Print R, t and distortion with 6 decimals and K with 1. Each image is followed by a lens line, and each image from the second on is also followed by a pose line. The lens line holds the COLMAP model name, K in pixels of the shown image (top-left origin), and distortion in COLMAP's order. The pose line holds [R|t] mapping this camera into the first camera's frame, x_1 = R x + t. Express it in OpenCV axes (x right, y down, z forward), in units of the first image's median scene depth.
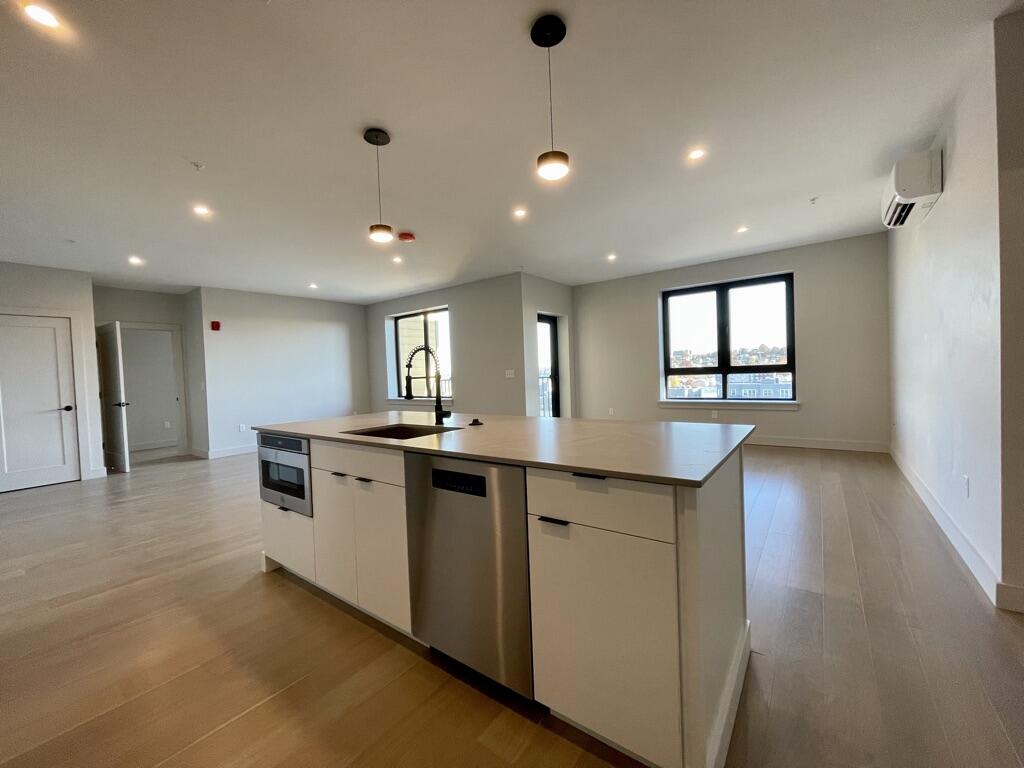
lens RADIAL K [[409.7, 0, 516.1], [0, 409.7, 384.2], [0, 0, 1]] dist [-0.001119, 0.000081]
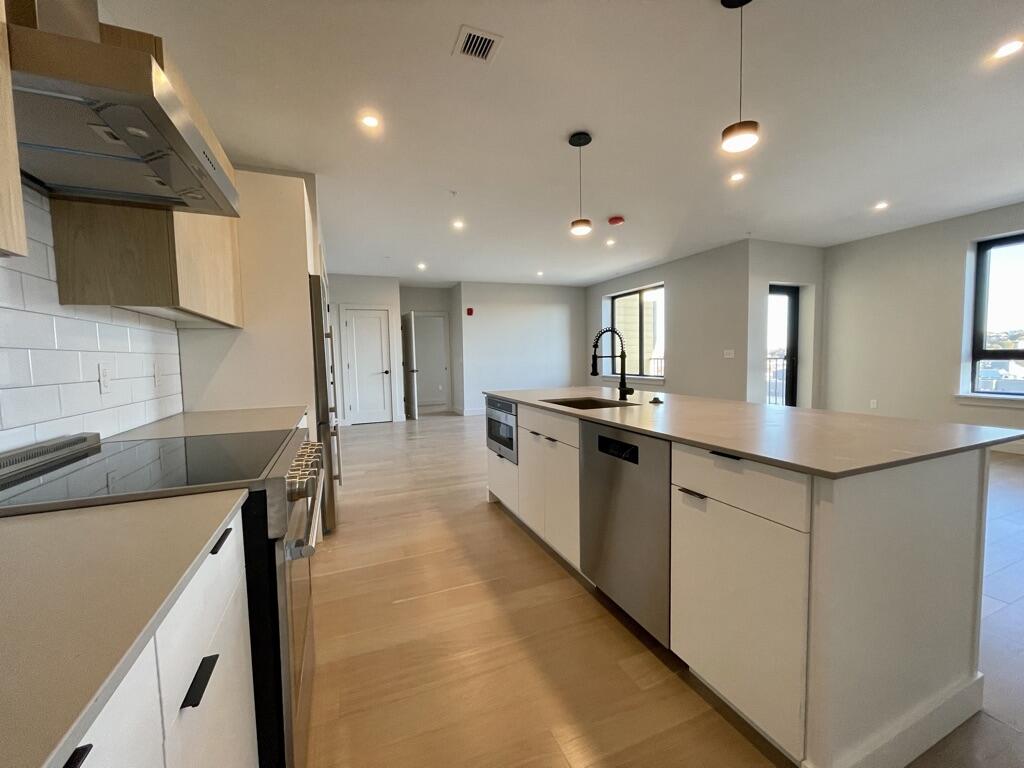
lens RADIAL K [[409.7, 0, 516.1], [0, 409.7, 384.2], [0, 0, 1]] dist [-0.001119, 0.000081]
pose [[0.862111, 0.054847, -0.503742, 0.107767], [-0.027356, 0.997713, 0.061813, -0.003234], [0.505980, -0.039509, 0.861640, -0.075431]]
